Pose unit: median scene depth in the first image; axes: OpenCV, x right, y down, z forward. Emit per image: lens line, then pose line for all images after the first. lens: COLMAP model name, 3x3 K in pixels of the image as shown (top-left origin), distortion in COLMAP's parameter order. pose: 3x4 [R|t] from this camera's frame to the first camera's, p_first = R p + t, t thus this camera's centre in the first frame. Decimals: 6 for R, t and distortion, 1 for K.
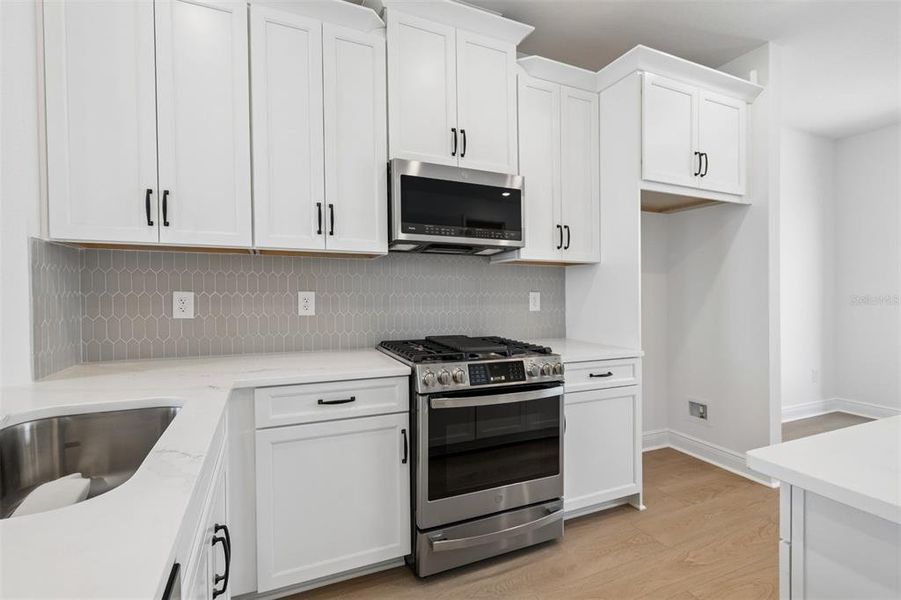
lens RADIAL K [[400.3, 0, 437.0], [0, 400.3, 297.1], [0, 0, 1]] dist [0.000402, -0.000538]
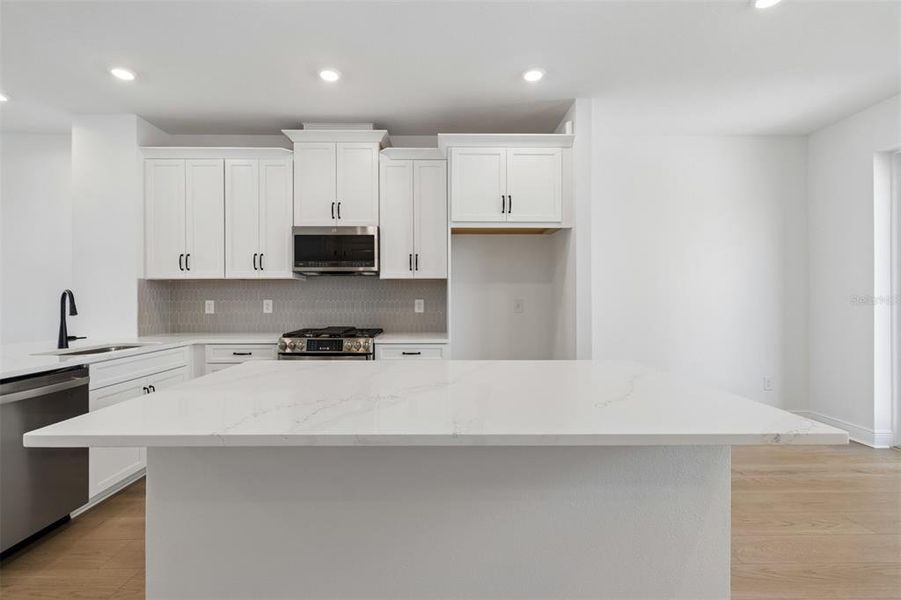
lens RADIAL K [[400.3, 0, 445.6], [0, 400.3, 294.9], [0, 0, 1]] dist [0.000402, -0.000538]
pose [[0.922833, -0.009578, -0.385082, 1.139398], [0.001220, 0.999758, -0.021942, 0.004864], [0.385199, 0.019779, 0.922621, -0.370173]]
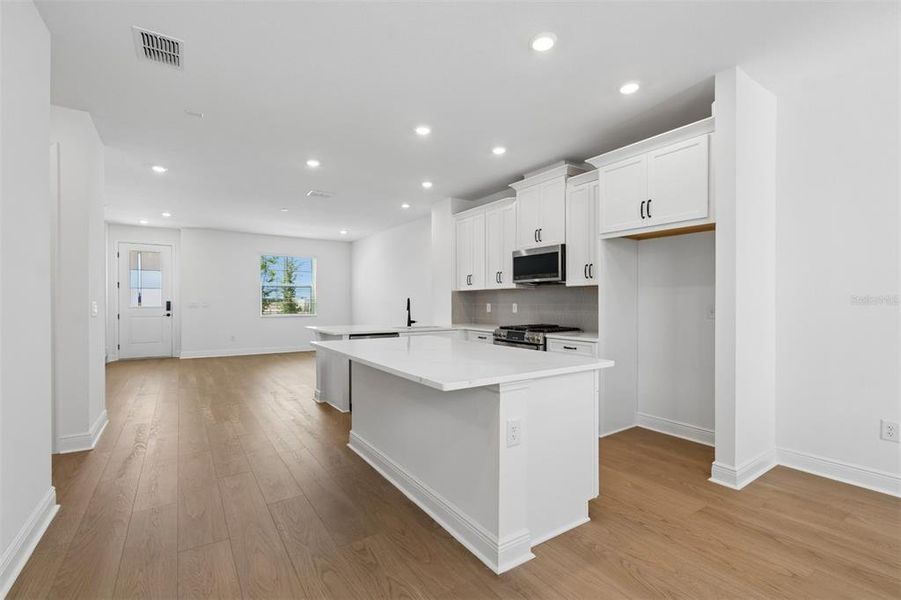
lens RADIAL K [[400.3, 0, 442.1], [0, 400.3, 300.7], [0, 0, 1]] dist [0.000402, -0.000538]
pose [[0.175992, -0.008710, -0.984353, 2.164660], [-0.010877, 0.999883, -0.010792, 0.002447], [0.984332, 0.012606, 0.175876, 0.092572]]
